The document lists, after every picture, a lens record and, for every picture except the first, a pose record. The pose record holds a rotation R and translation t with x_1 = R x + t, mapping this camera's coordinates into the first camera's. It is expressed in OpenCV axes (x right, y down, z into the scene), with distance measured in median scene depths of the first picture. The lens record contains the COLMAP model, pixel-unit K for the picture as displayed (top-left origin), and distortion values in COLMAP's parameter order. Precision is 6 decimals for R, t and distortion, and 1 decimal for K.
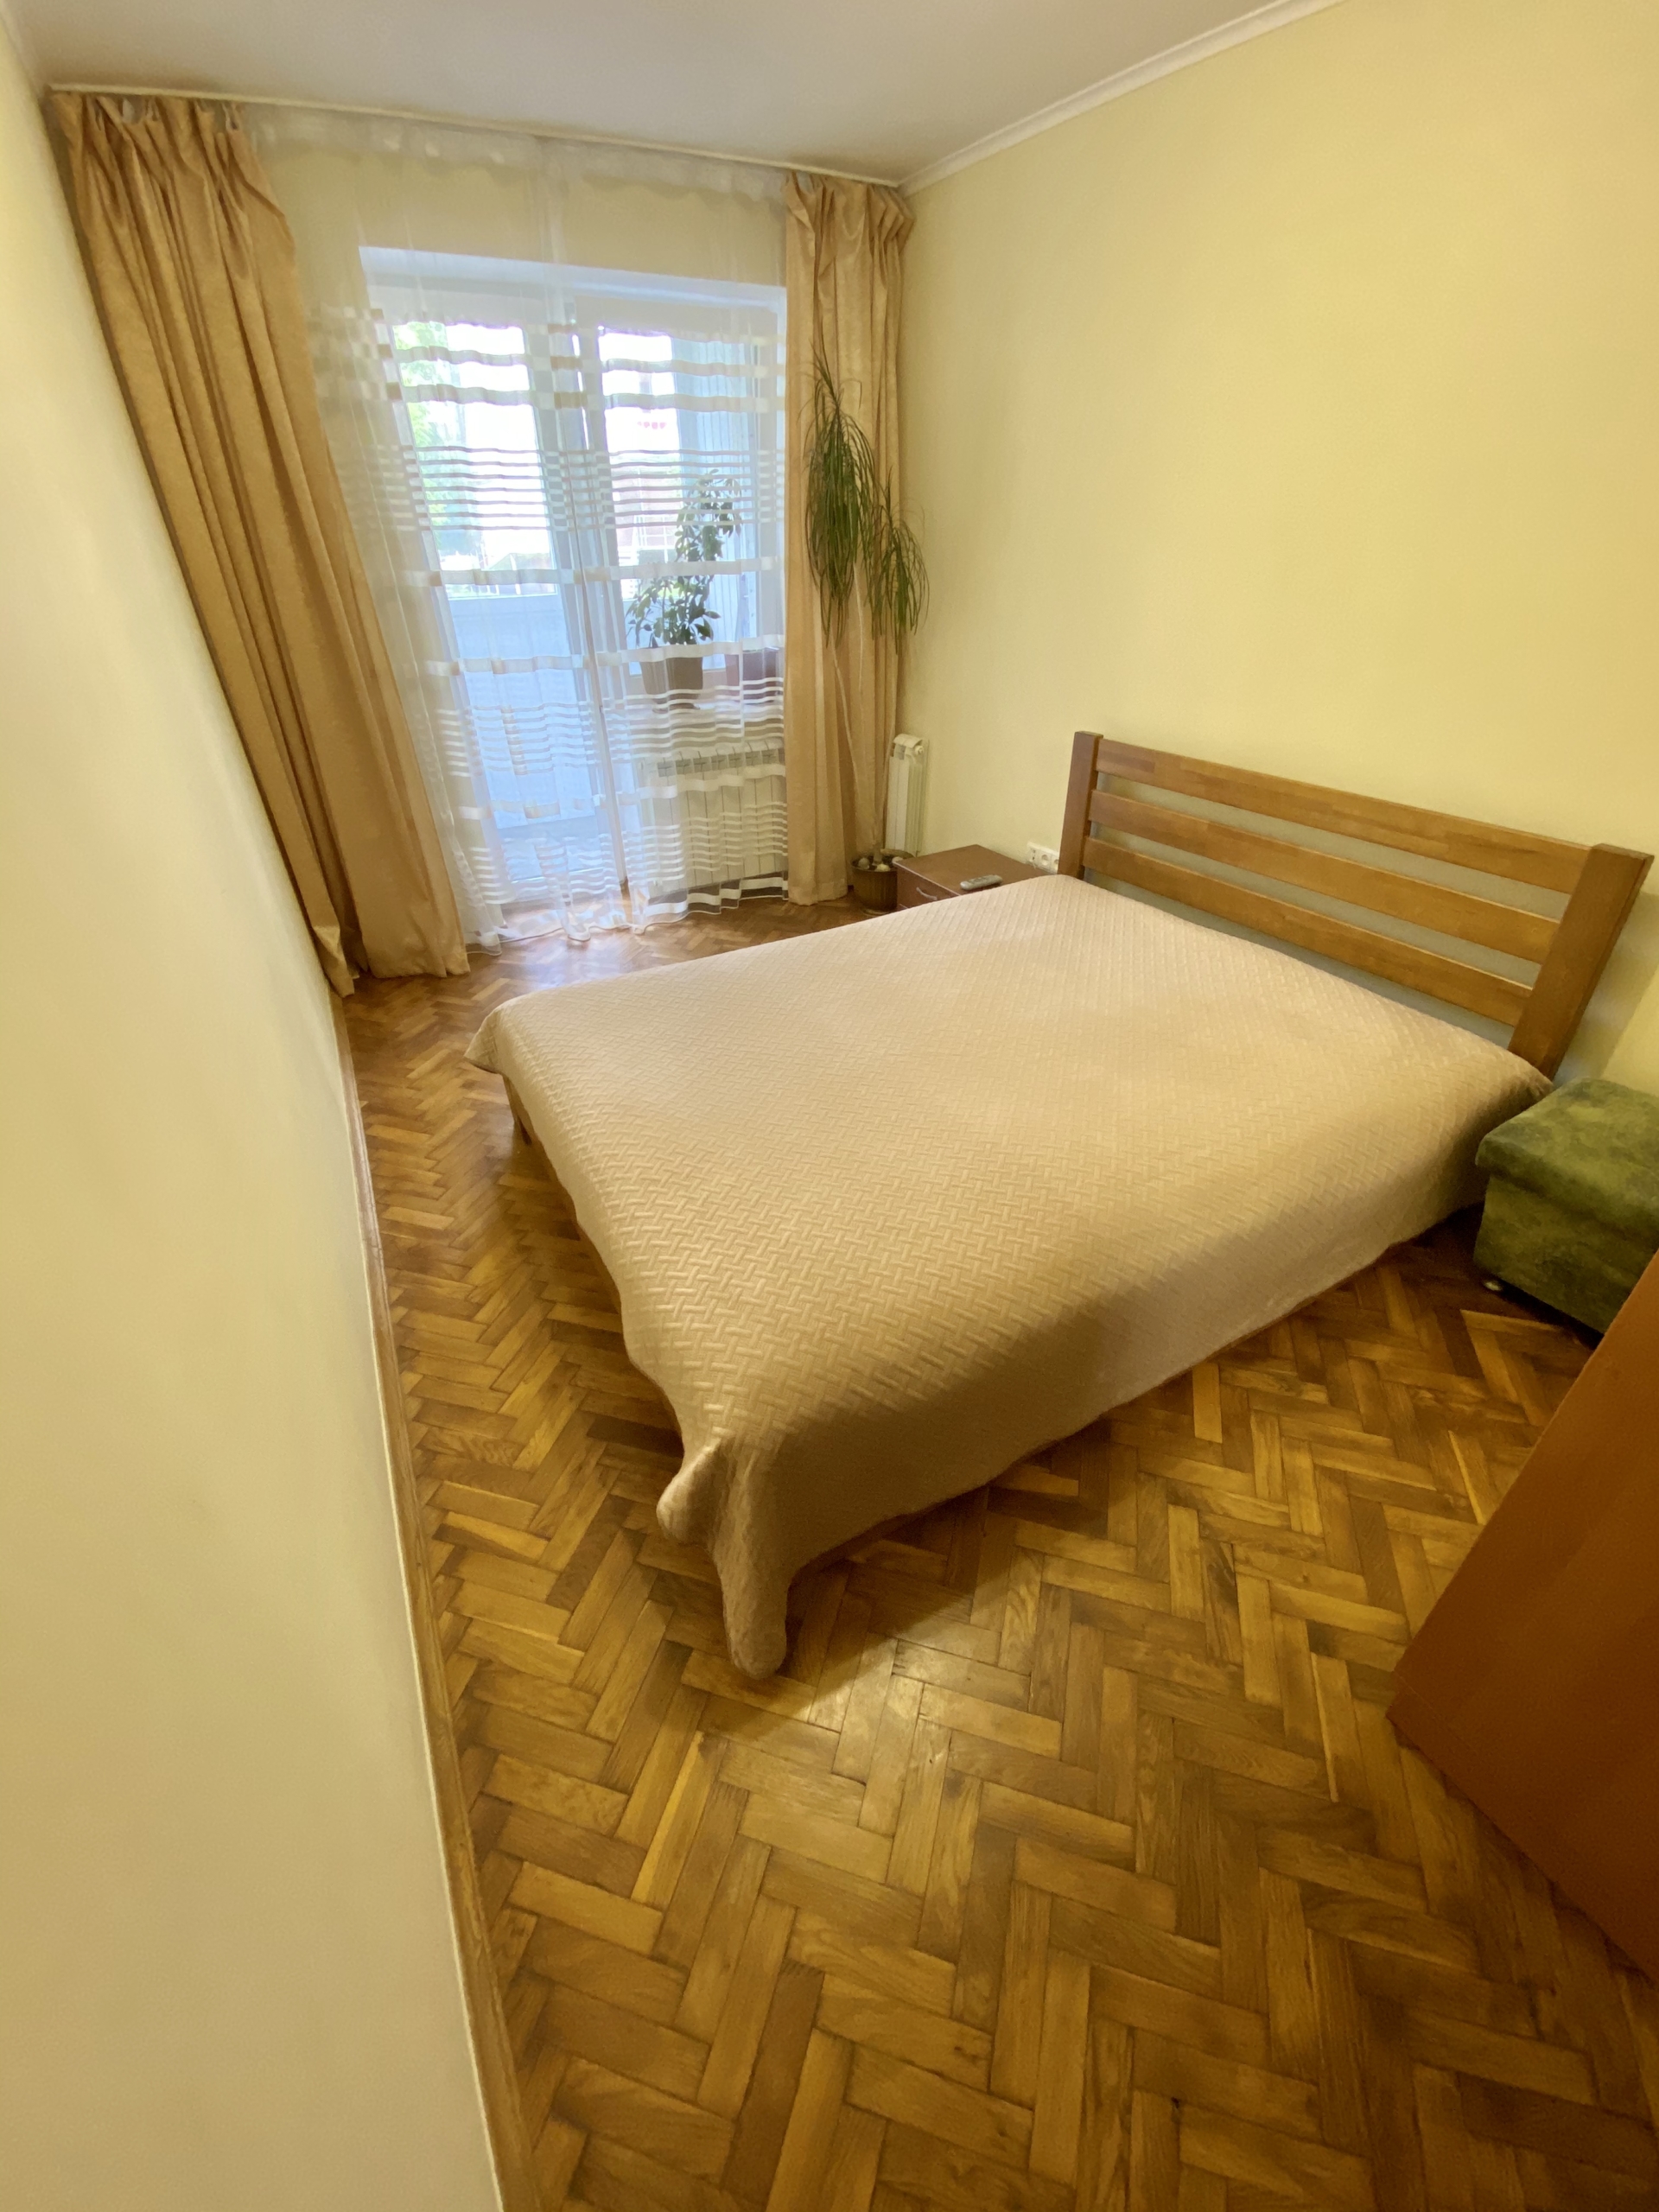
lens RADIAL K [[897.6, 0, 833.2], [0, 897.6, 1110.7], [0, 0, 1]] dist [0.019386, -0.019562]
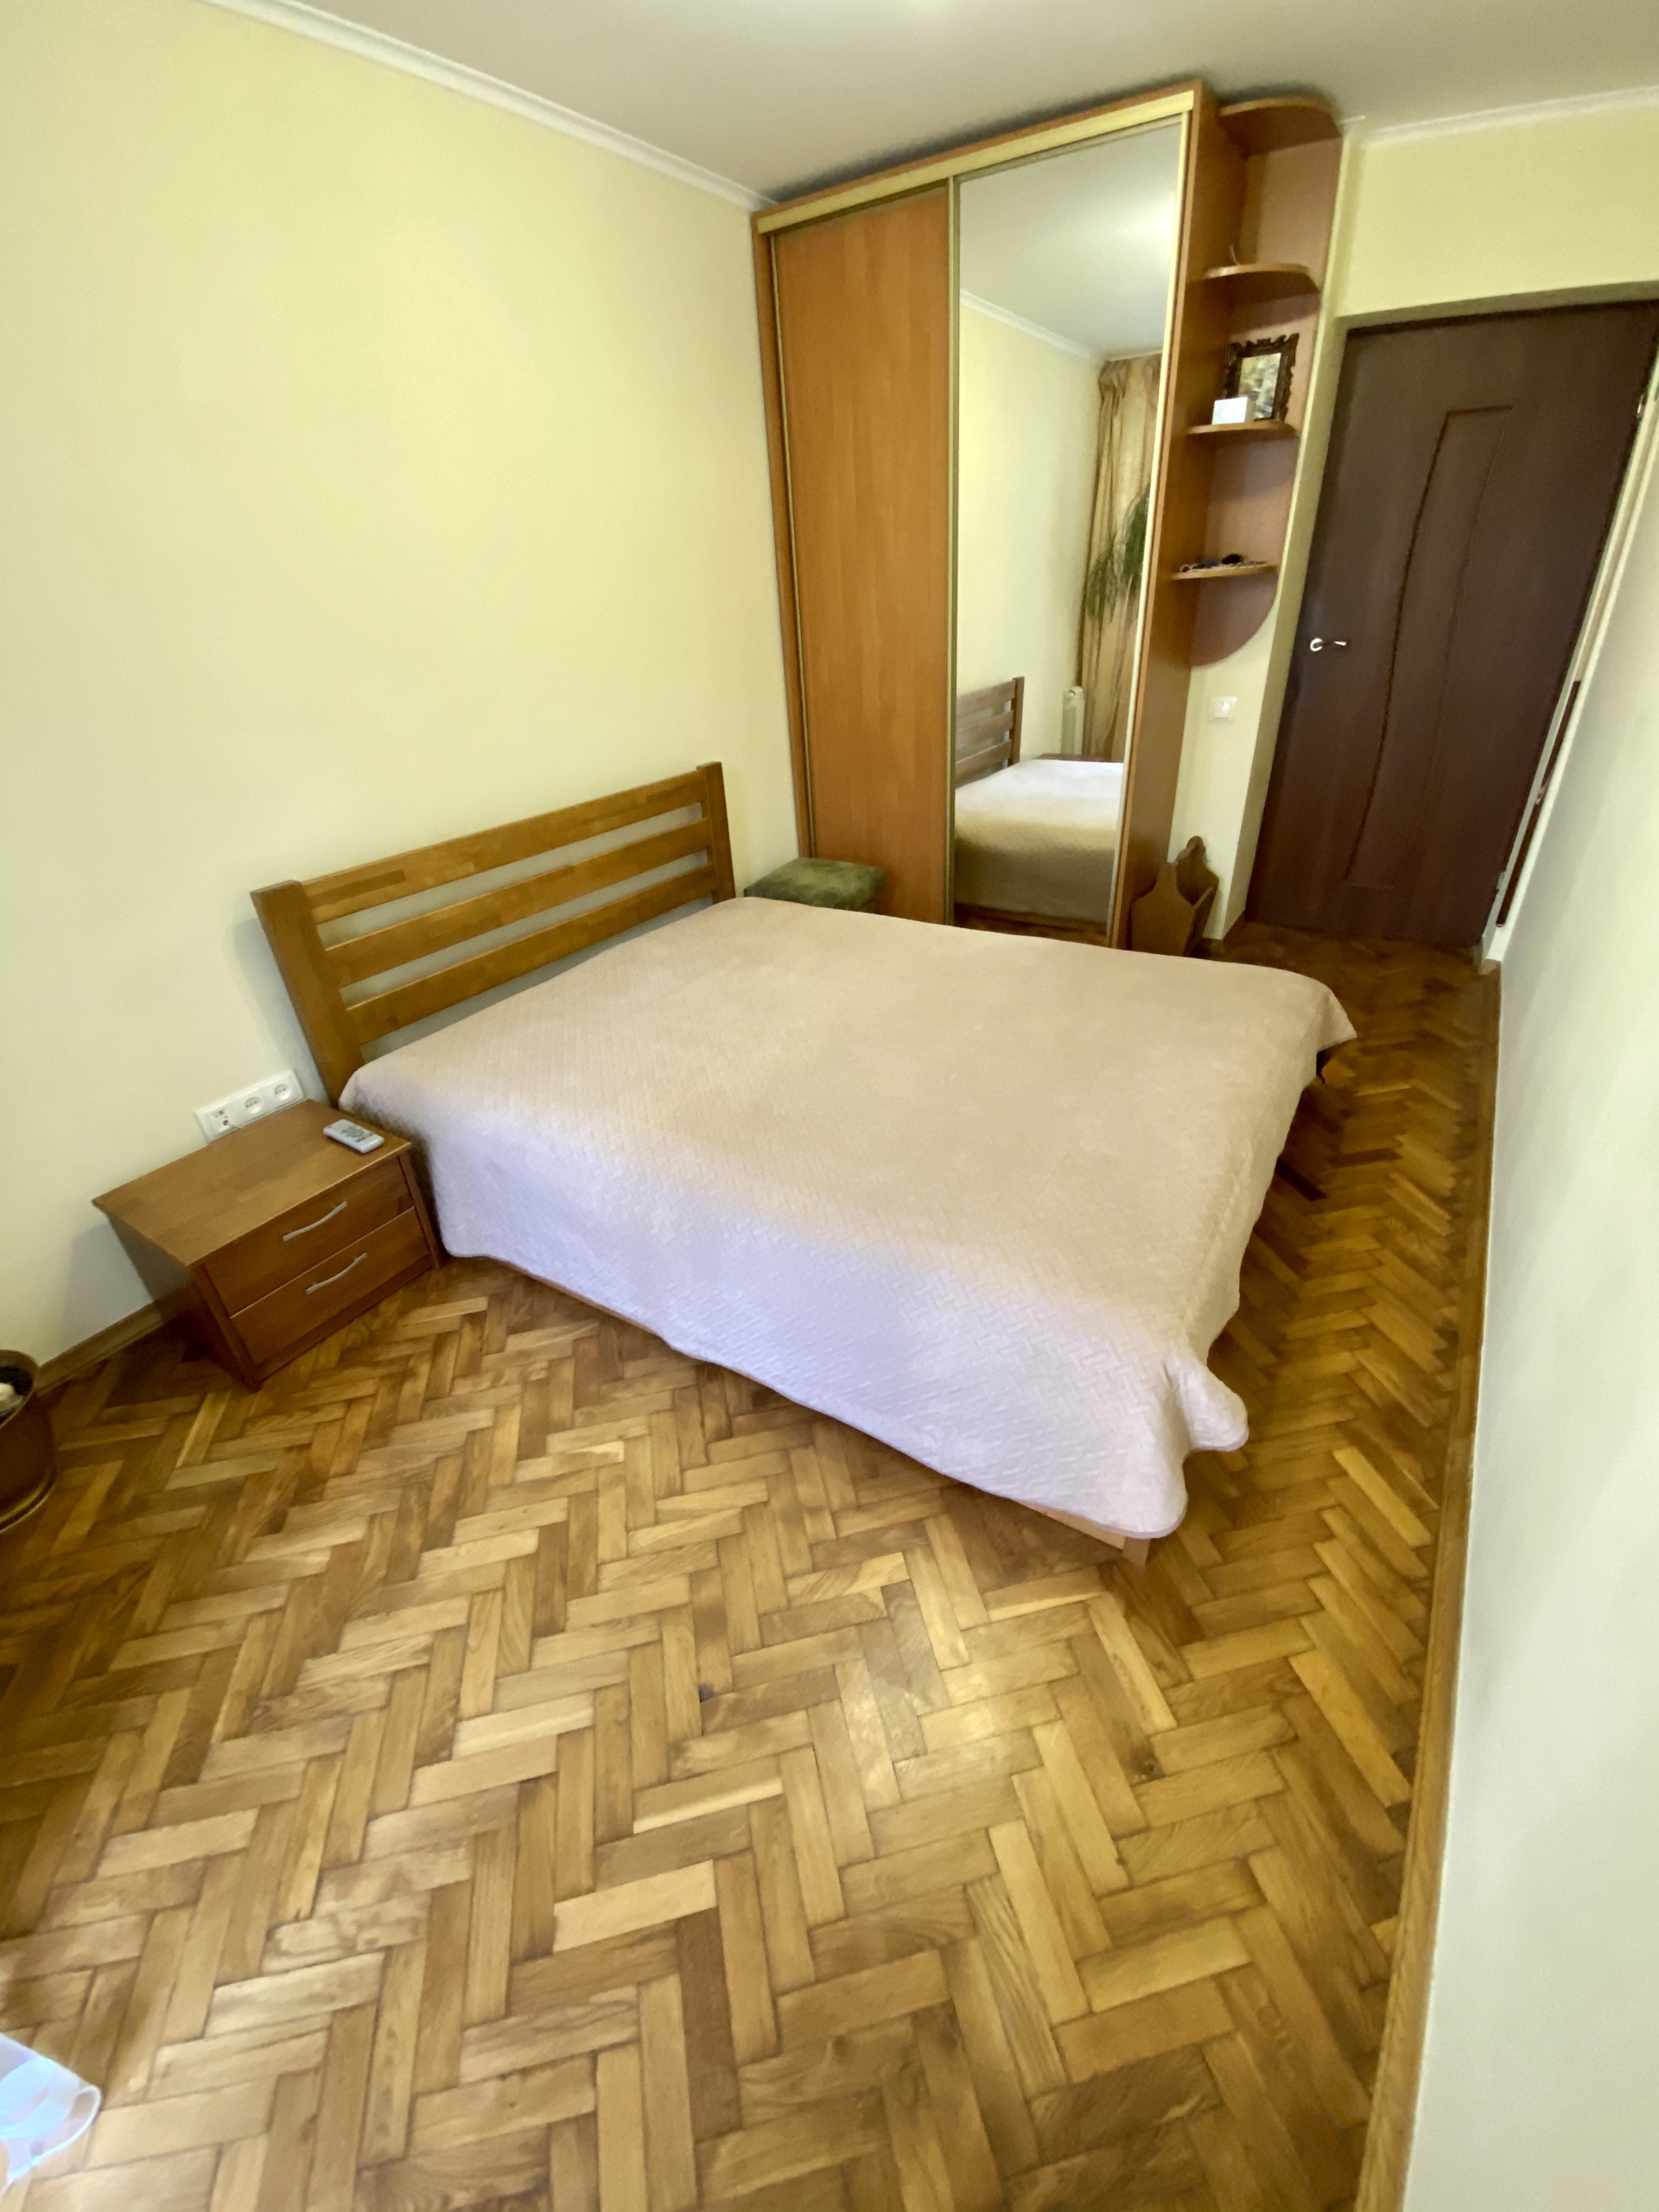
lens RADIAL K [[927.9, 0, 829.5], [0, 927.9, 1106.0], [0, 0, 1]] dist [0.040630, -0.029130]
pose [[-0.491063, -0.382520, 0.782646, -0.700052], [0.521746, 0.590315, 0.615881, -0.695983], [-0.697594, 0.710779, -0.090304, 1.150889]]
